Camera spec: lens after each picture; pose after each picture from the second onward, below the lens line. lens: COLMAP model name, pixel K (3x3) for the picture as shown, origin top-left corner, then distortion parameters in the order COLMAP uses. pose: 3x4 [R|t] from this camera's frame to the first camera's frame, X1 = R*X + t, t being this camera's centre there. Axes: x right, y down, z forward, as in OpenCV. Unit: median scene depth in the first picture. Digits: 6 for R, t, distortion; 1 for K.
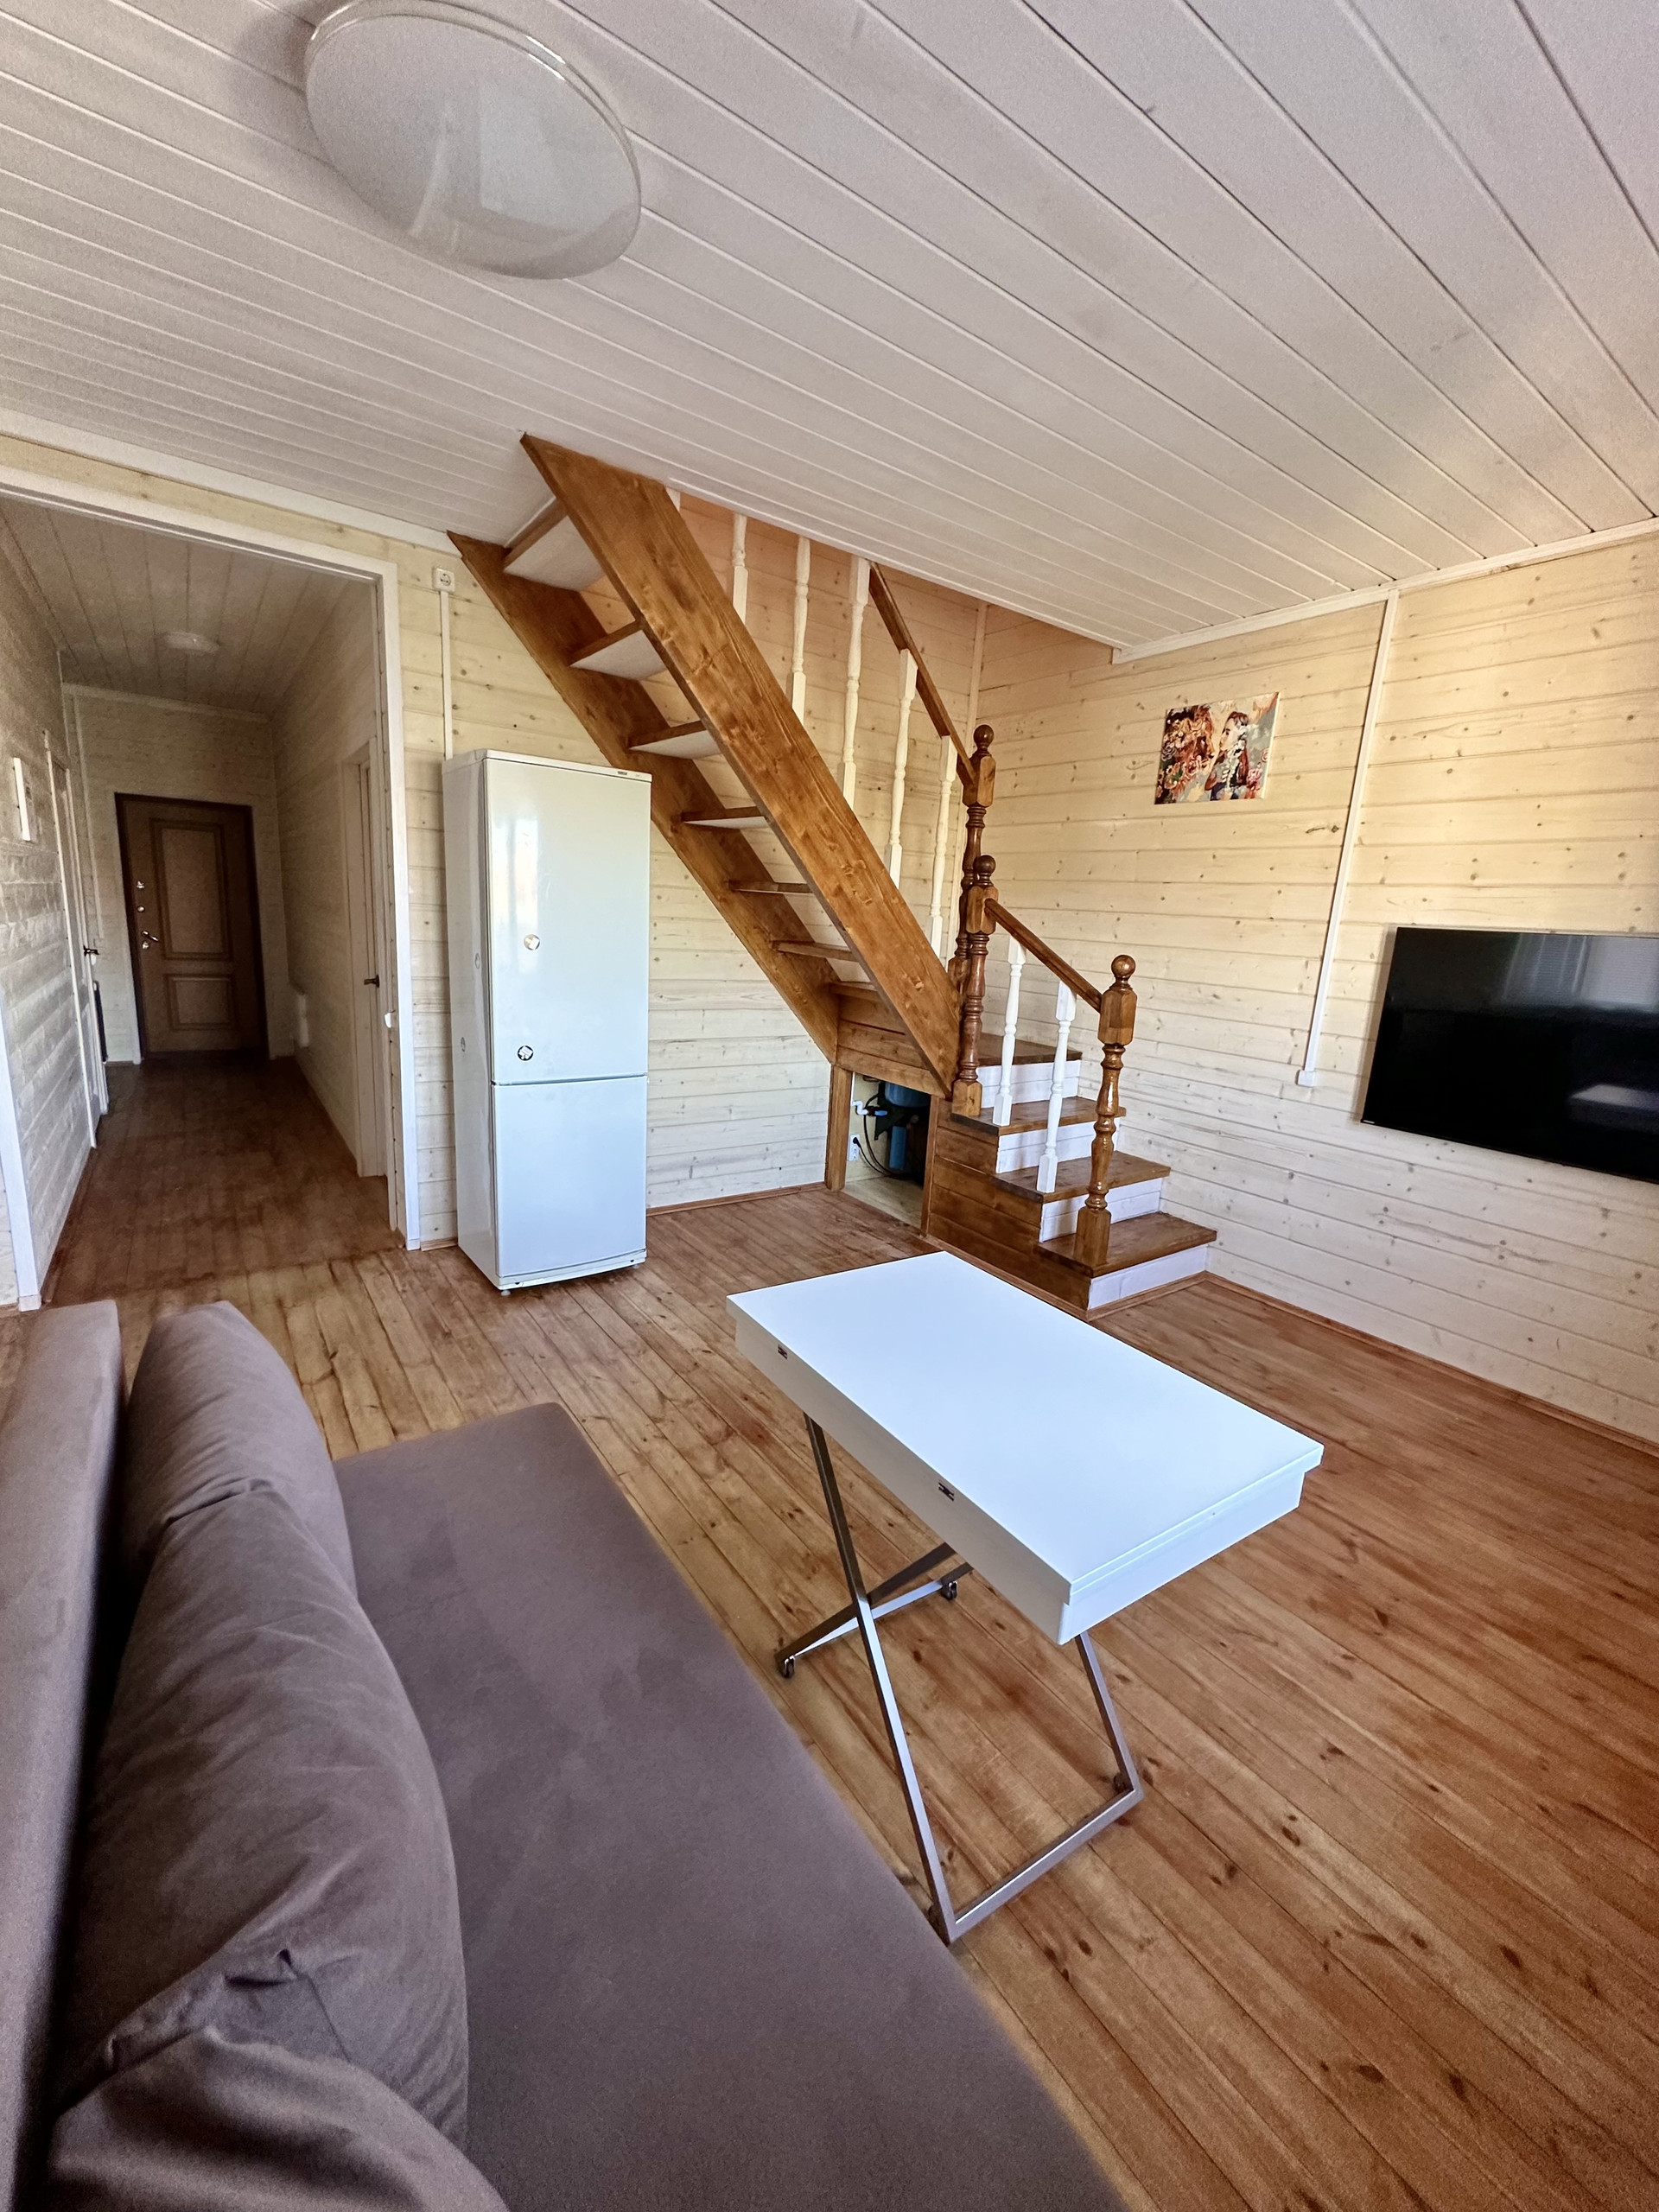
lens RADIAL K [[880.6, 0, 830.3], [0, 880.6, 1106.7], [0, 0, 1]] dist [-0.004618, 0.000961]
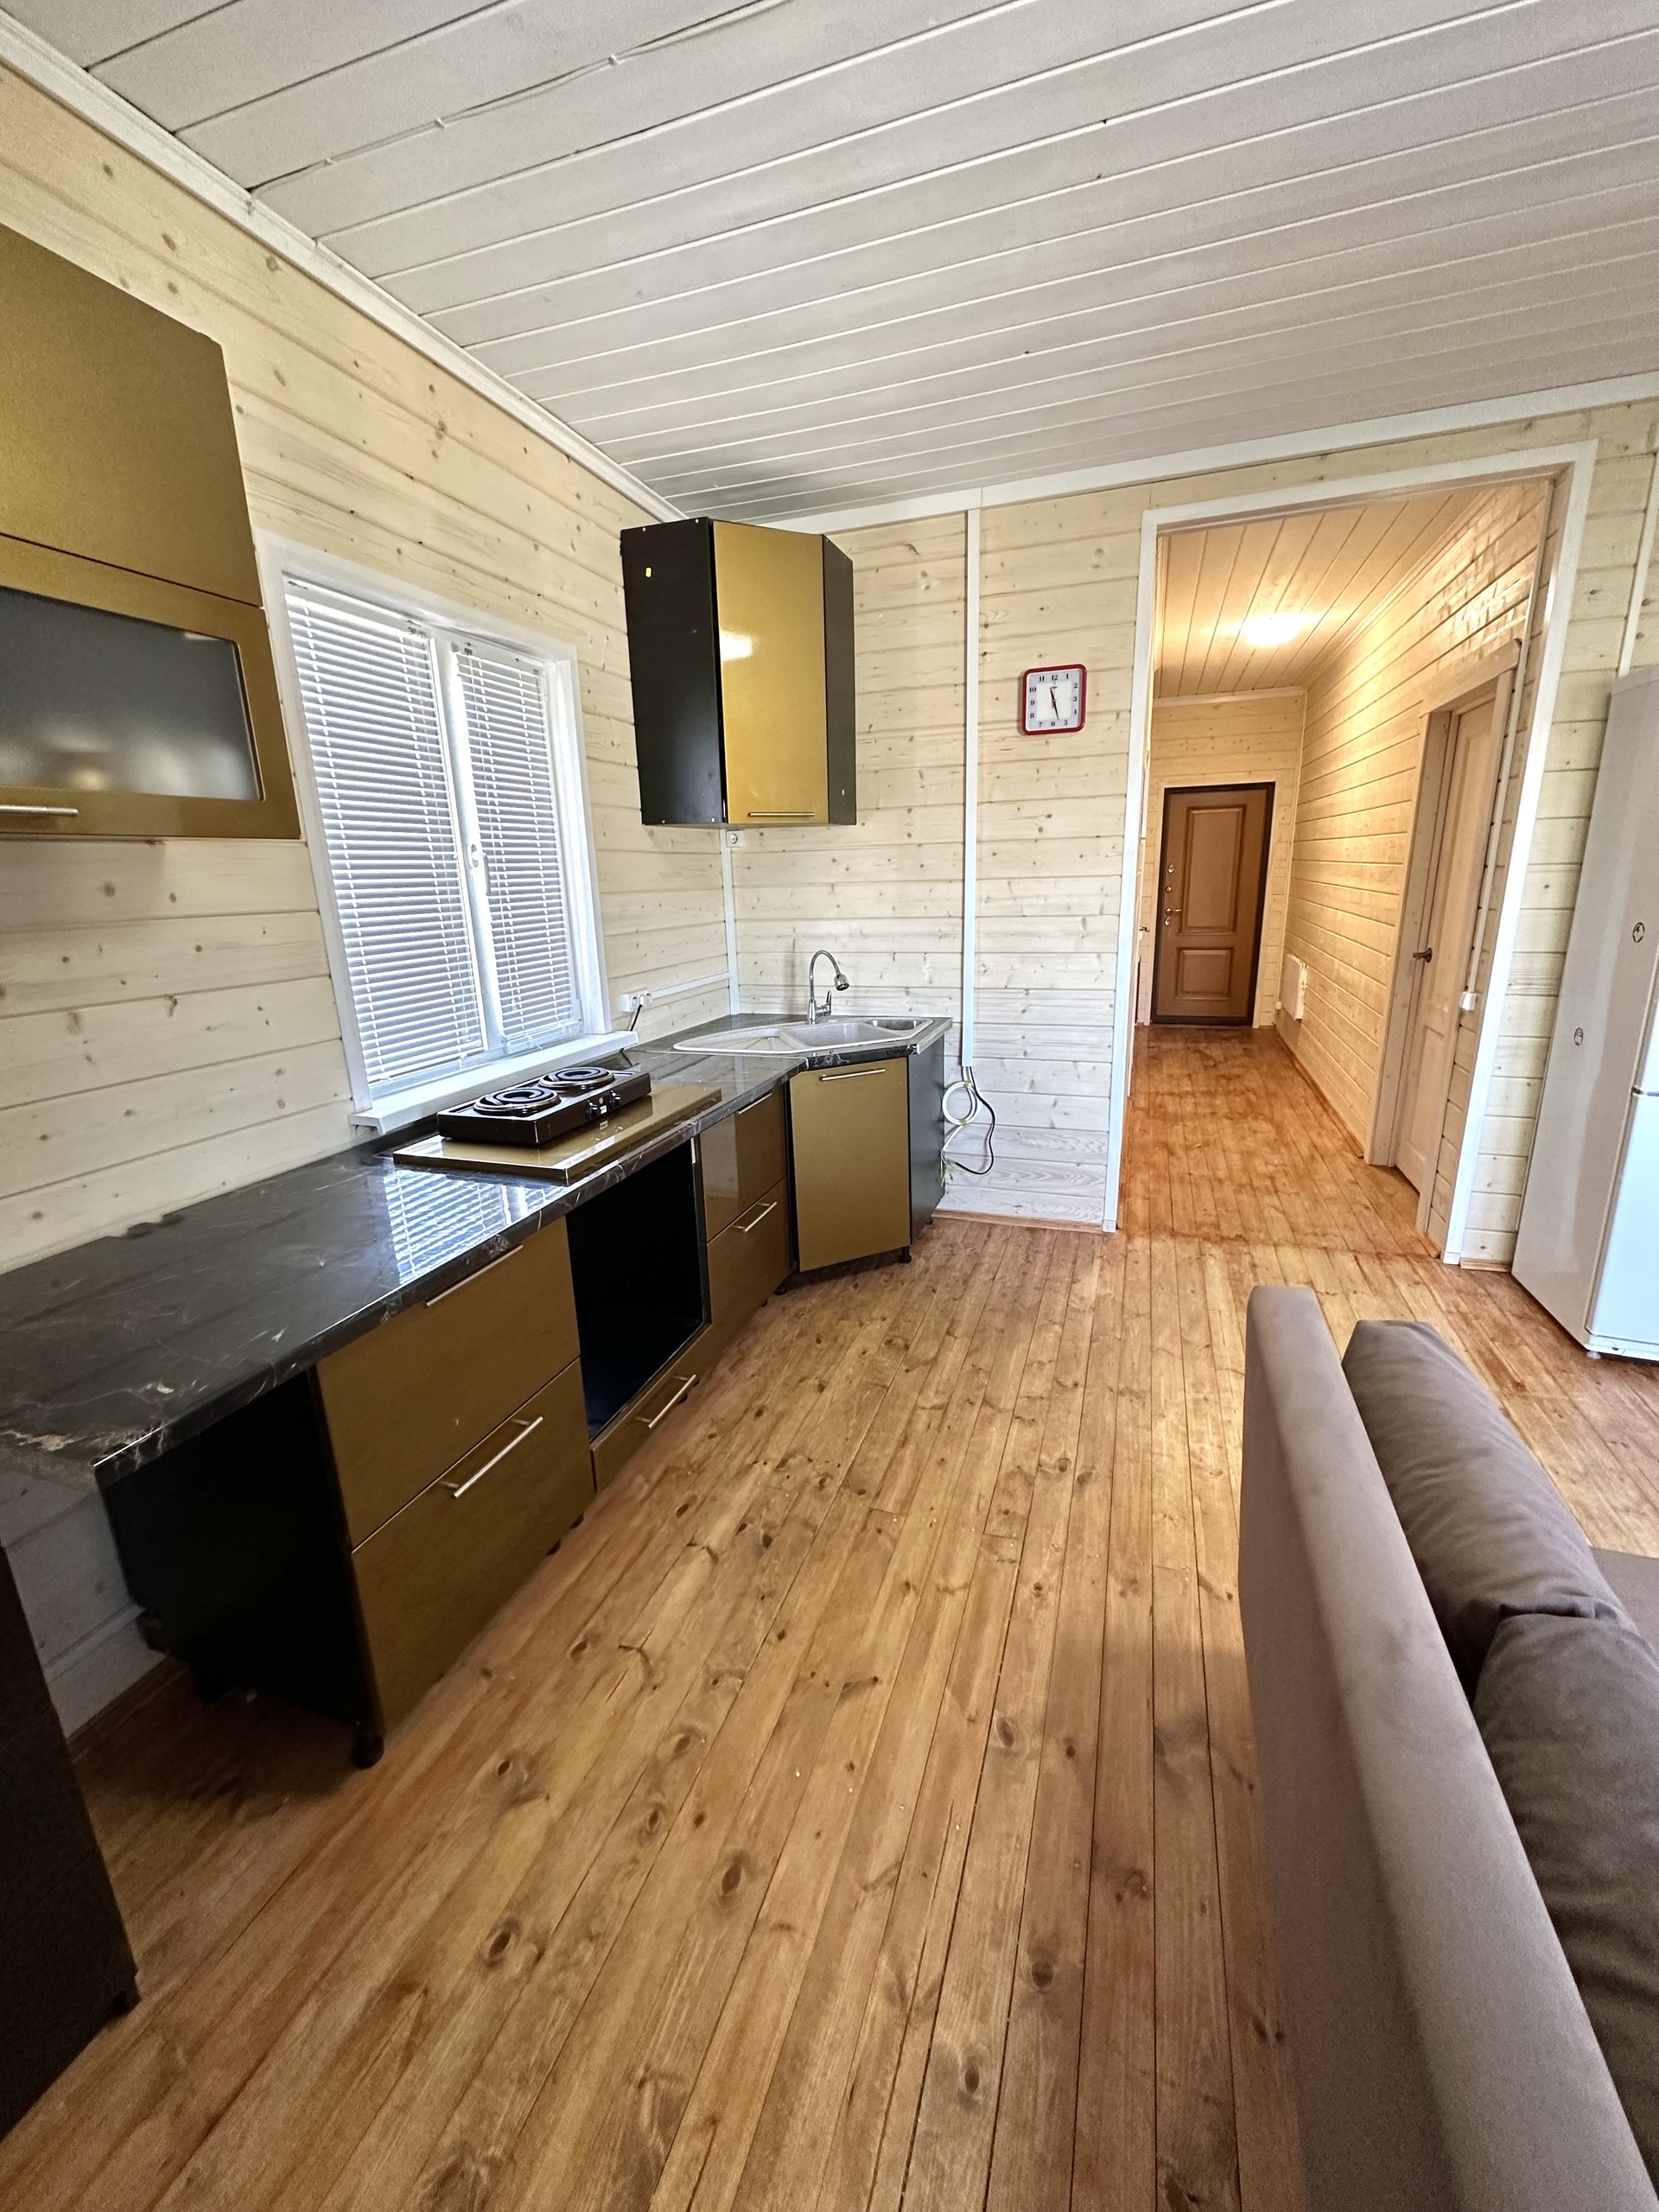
lens RADIAL K [[880.6, 0, 833.8], [0, 880.6, 1106.1], [0, 0, 1]] dist [-0.004618, 0.000961]
pose [[0.572848, 0.133622, -0.808697, -0.149061], [-0.104721, 0.990468, 0.089477, -0.008098], [0.812944, 0.033431, 0.581381, -0.017511]]
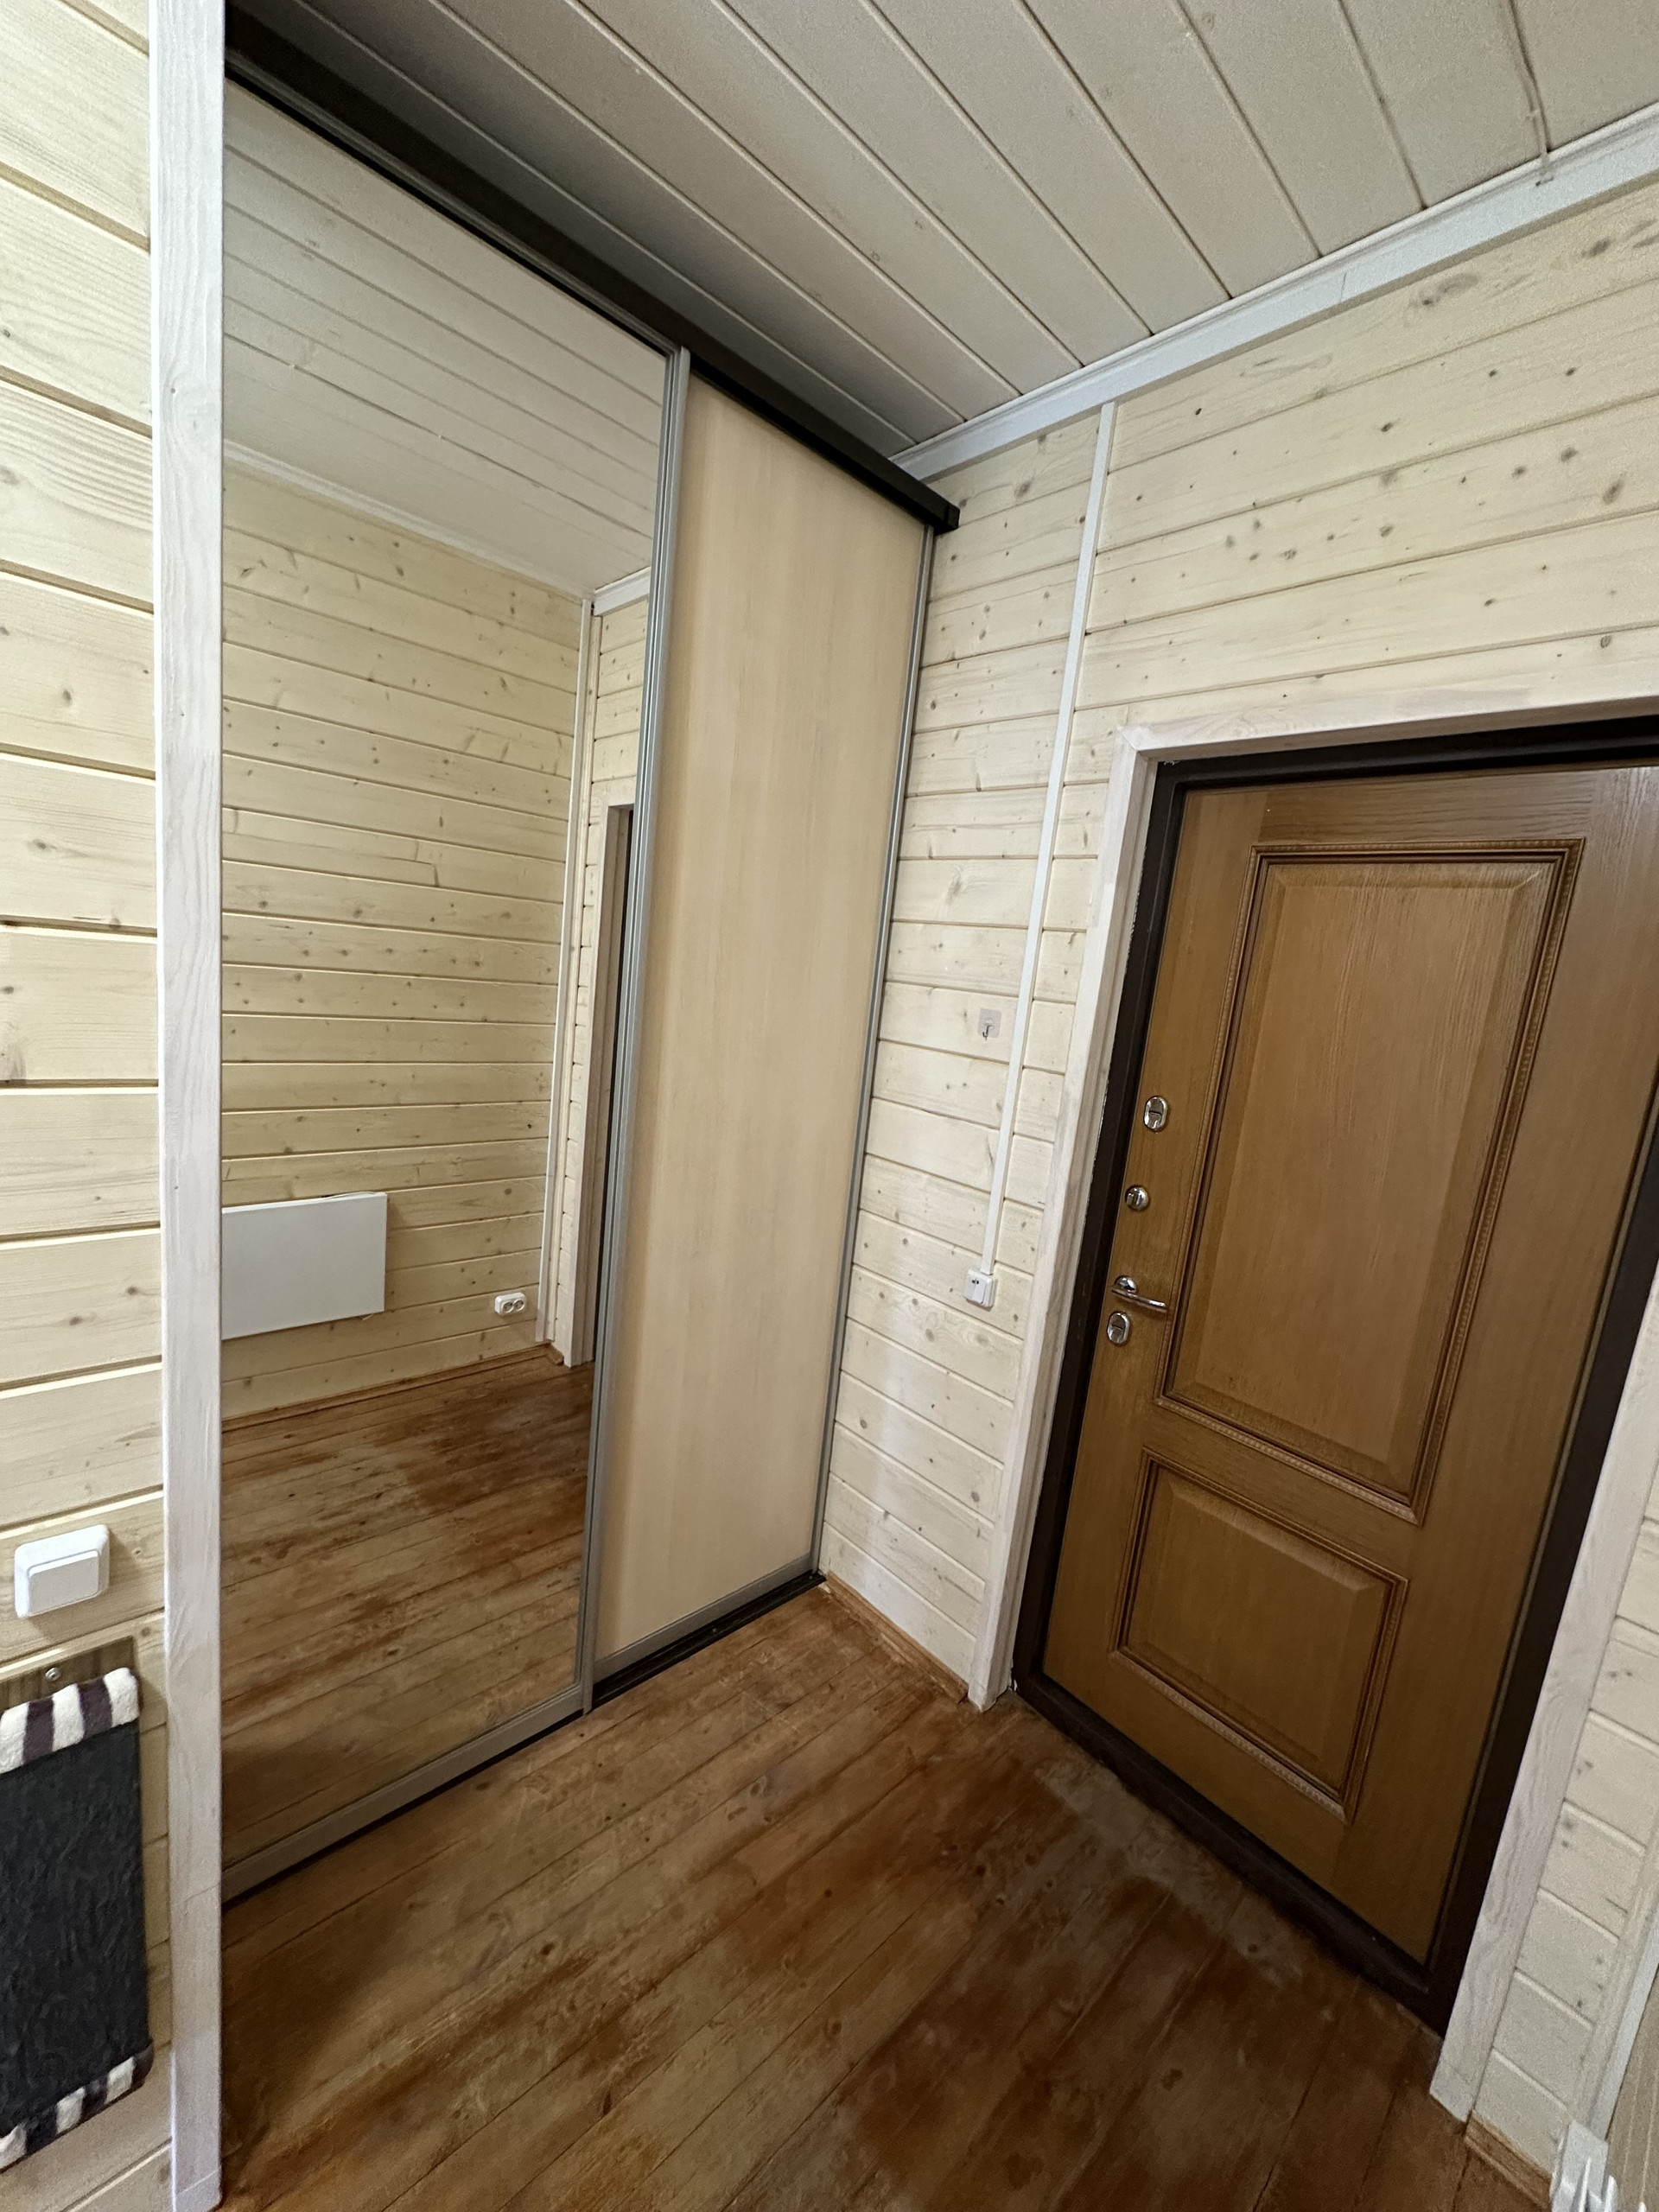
lens RADIAL K [[880.6, 0, 837.0], [0, 880.6, 1103.5], [0, 0, 1]] dist [-0.004618, 0.000961]
pose [[0.131801, 0.105658, -0.985629, -1.098590], [-0.307419, 0.949637, 0.060691, -0.487387], [0.942402, 0.295002, 0.157644, 1.753742]]
